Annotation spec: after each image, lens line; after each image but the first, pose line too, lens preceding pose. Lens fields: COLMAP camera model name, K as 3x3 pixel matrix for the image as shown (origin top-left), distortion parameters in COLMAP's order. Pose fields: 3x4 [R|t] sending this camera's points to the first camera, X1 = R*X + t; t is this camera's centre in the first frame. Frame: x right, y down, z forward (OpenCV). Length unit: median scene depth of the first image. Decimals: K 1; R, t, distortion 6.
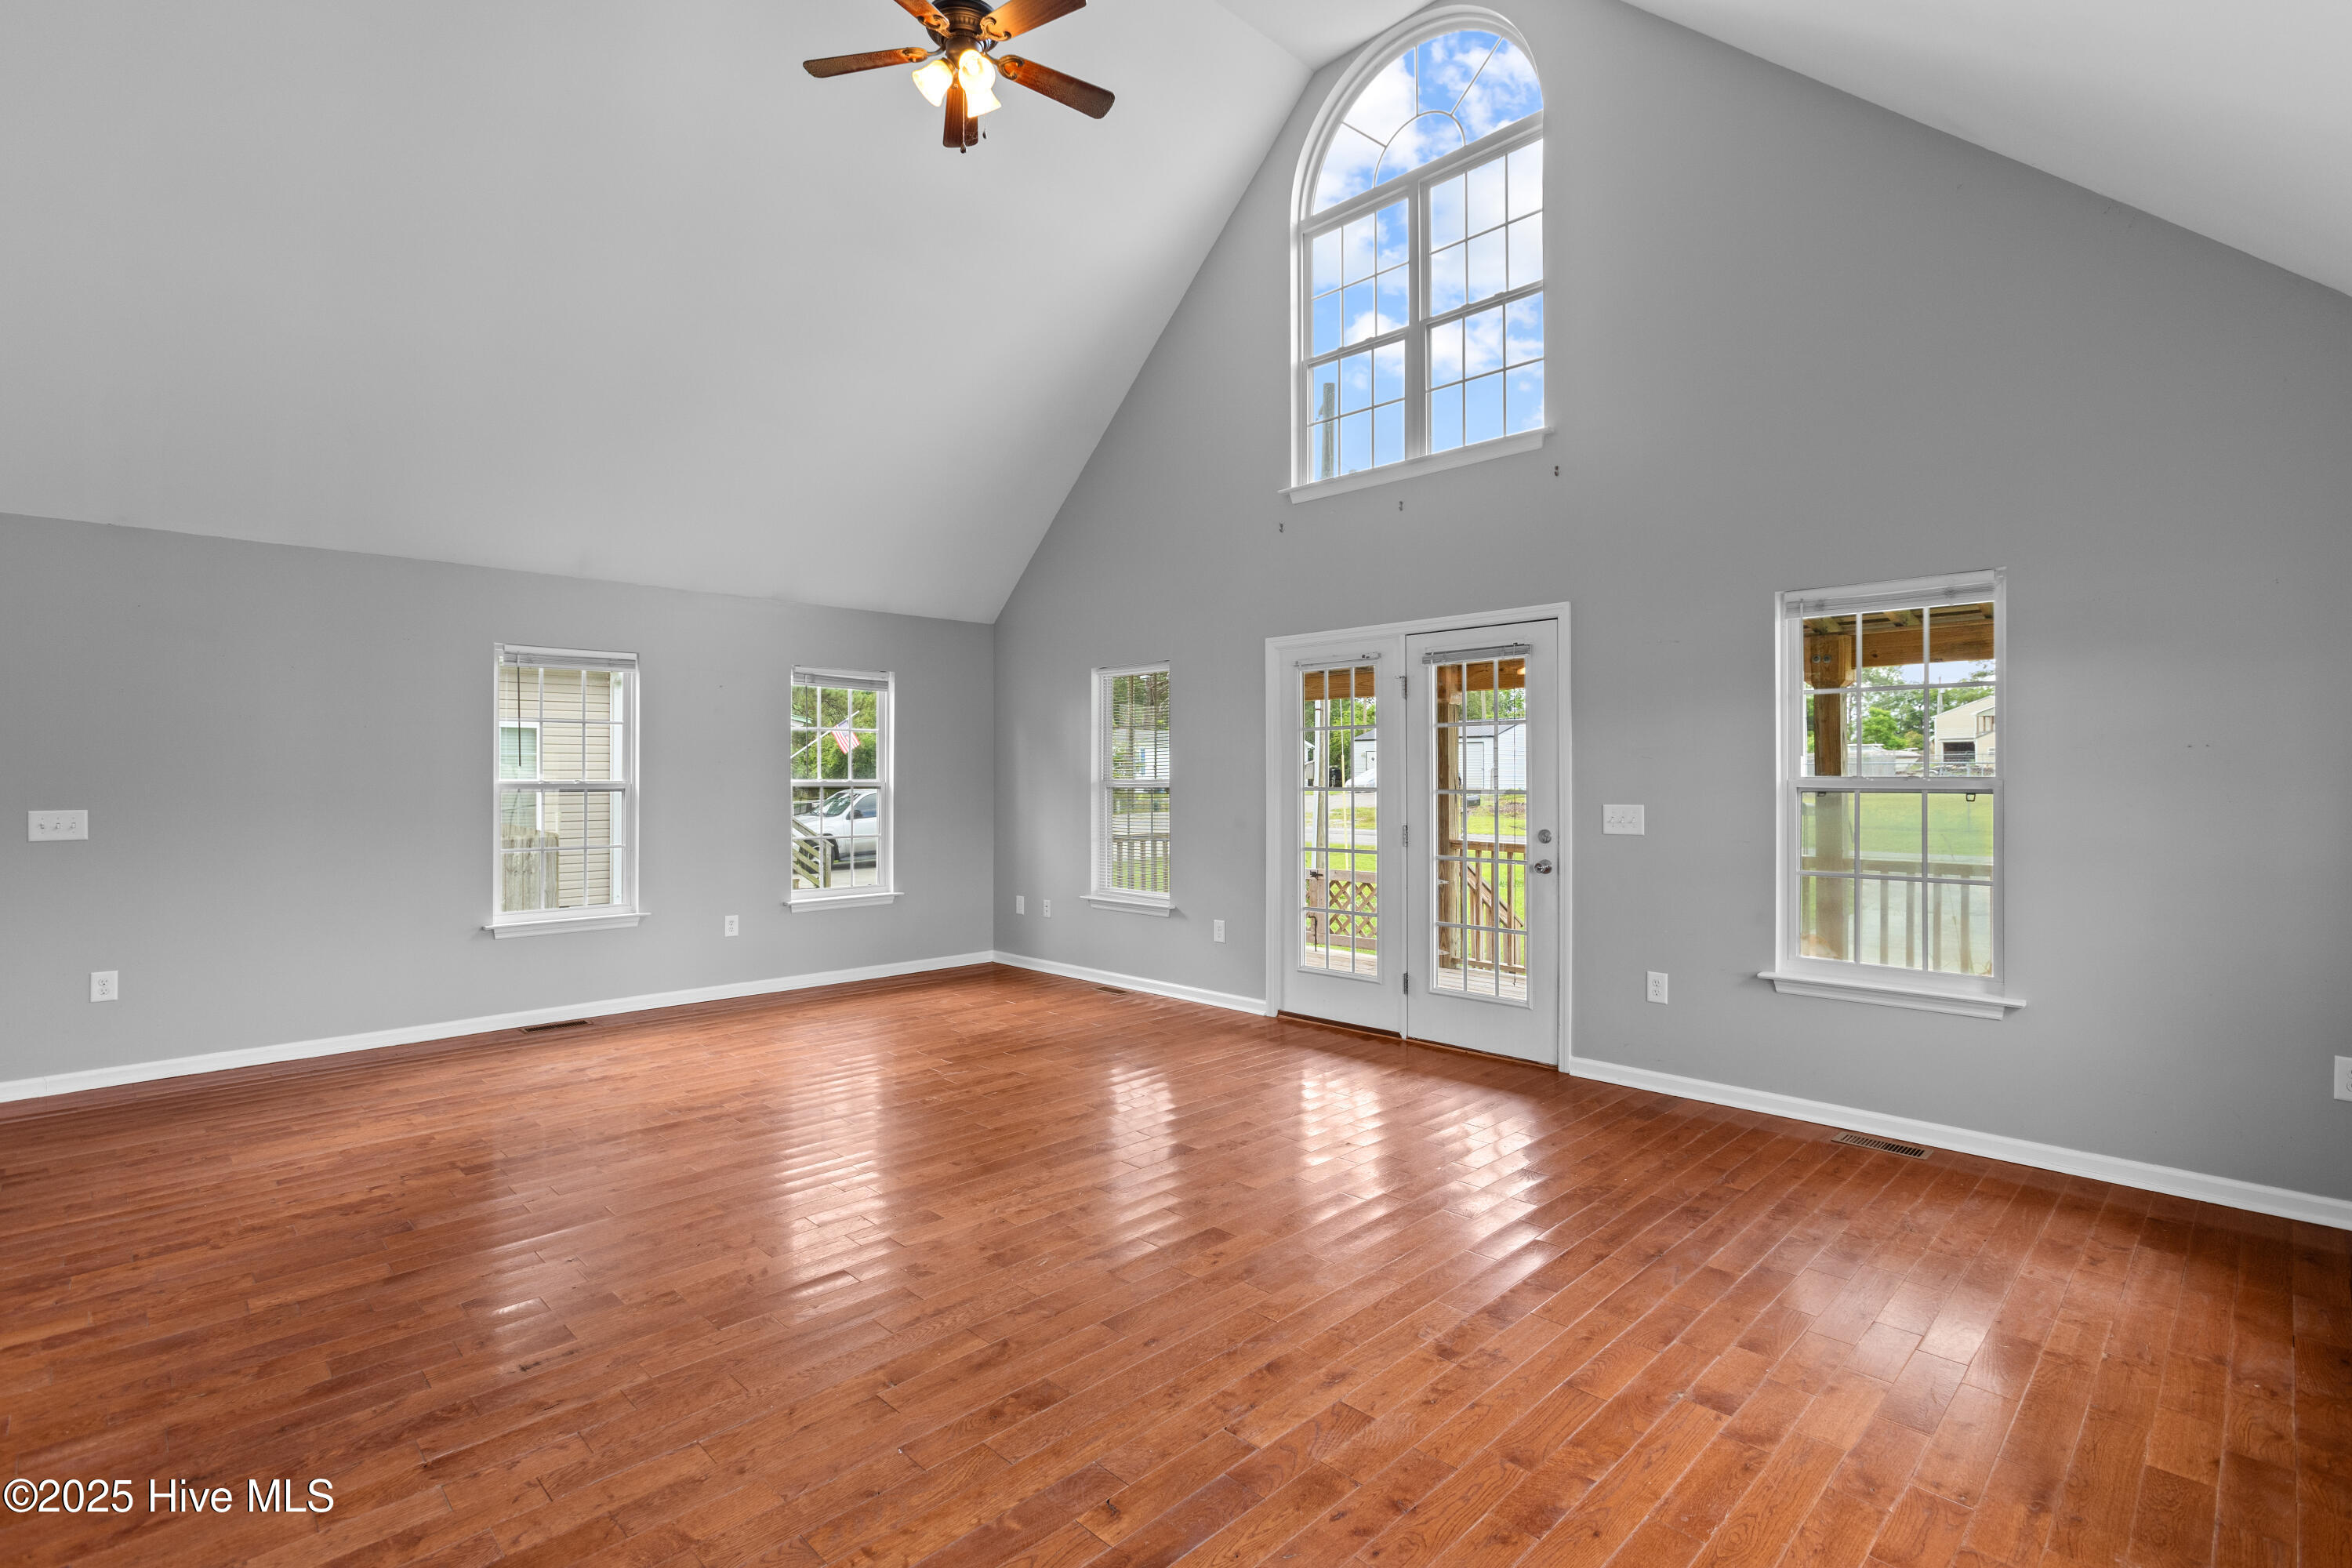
lens RADIAL K [[1107.6, 0, 1183.3], [0, 1107.6, 785.7], [0, 0, 1]] dist [0.010350, 0.000016]
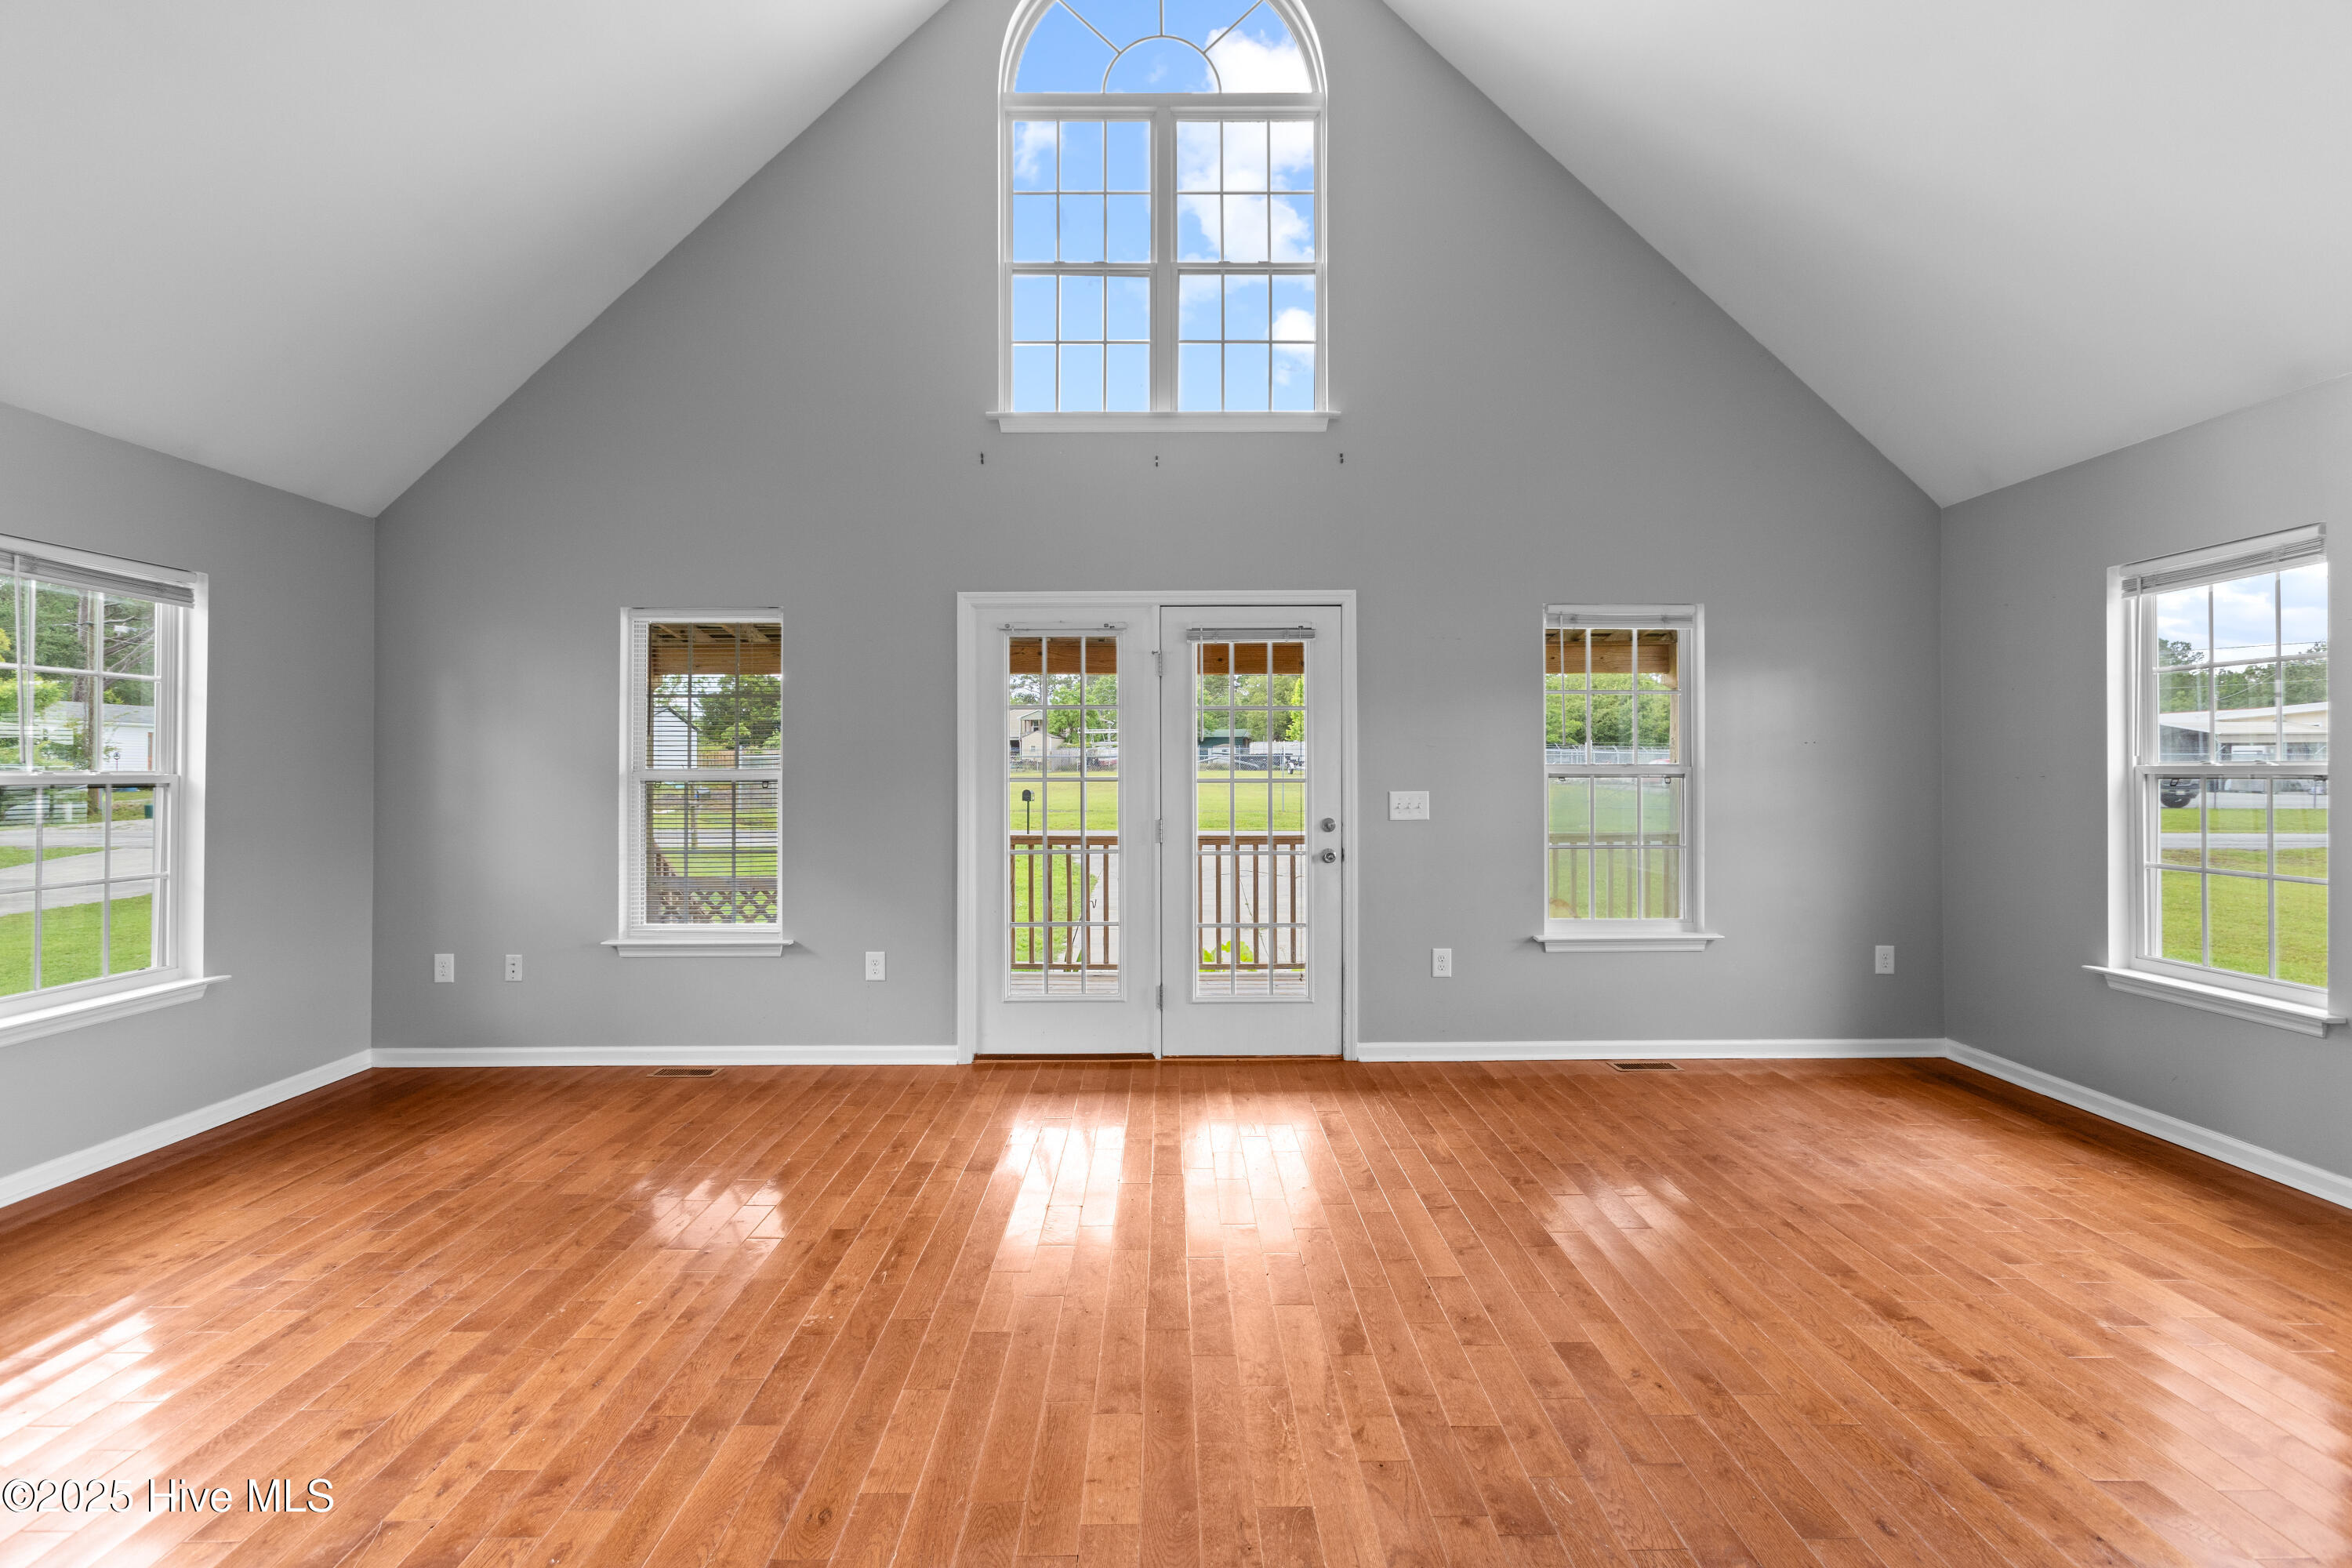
lens RADIAL K [[1061.4, 0, 1177.2], [0, 1061.4, 770.6], [0, 0, 1]] dist [-0.001984, 0.001843]
pose [[0.701264, -0.002474, 0.712898, -0.407147], [0.006774, 0.999972, -0.003193, -0.000584], [-0.712870, 0.007069, 0.701261, 0.397178]]
